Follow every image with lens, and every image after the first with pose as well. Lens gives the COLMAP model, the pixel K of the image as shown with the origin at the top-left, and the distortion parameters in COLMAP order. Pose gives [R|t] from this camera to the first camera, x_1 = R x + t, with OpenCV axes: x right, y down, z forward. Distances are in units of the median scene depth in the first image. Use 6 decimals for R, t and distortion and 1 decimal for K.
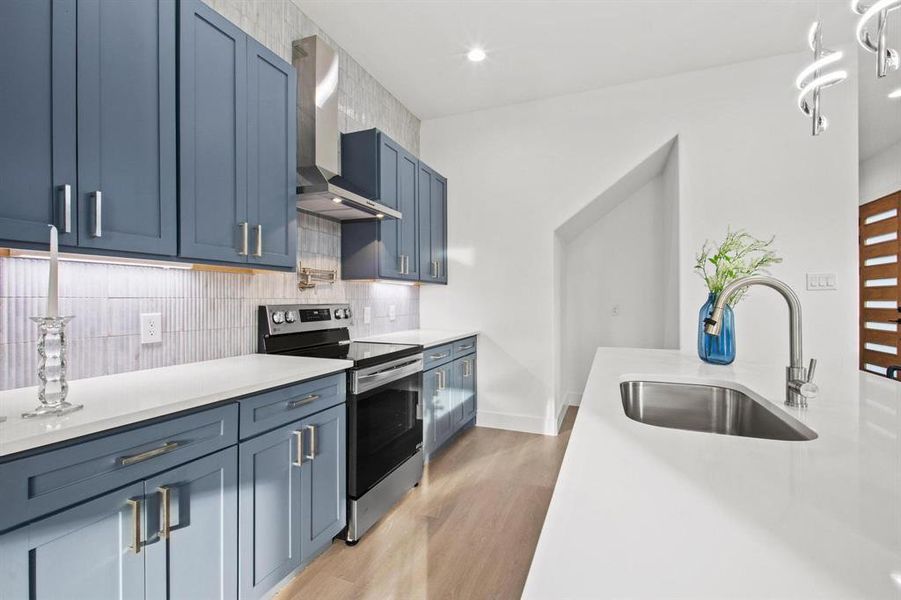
lens RADIAL K [[404.0, 0, 456.3], [0, 404.0, 299.3], [0, 0, 1]] dist [0.004158, -0.001077]
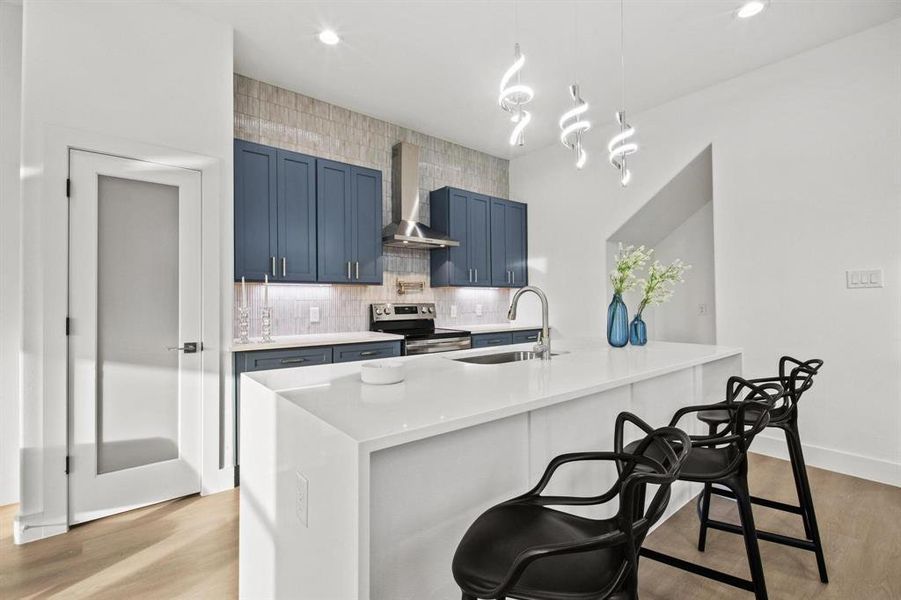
lens RADIAL K [[404.0, 0, 449.0], [0, 404.0, 297.9], [0, 0, 1]] dist [0.004158, -0.001077]
pose [[0.869242, -0.008257, -0.494318, 0.596632], [0.005363, 0.999959, -0.007272, 0.002246], [0.494358, 0.003671, 0.869251, -0.322543]]
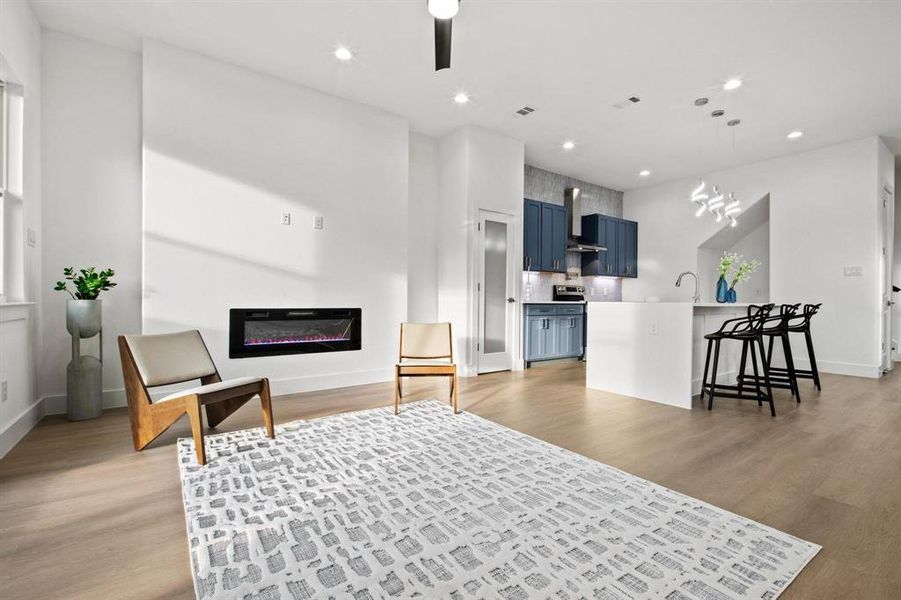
lens RADIAL K [[404.0, 0, 449.2], [0, 404.0, 300.7], [0, 0, 1]] dist [0.004158, -0.001077]
pose [[0.836541, 0.010040, -0.547813, 0.435928], [-0.009144, 0.999949, 0.004364, 0.108276], [0.547828, 0.001359, 0.836590, -1.663033]]
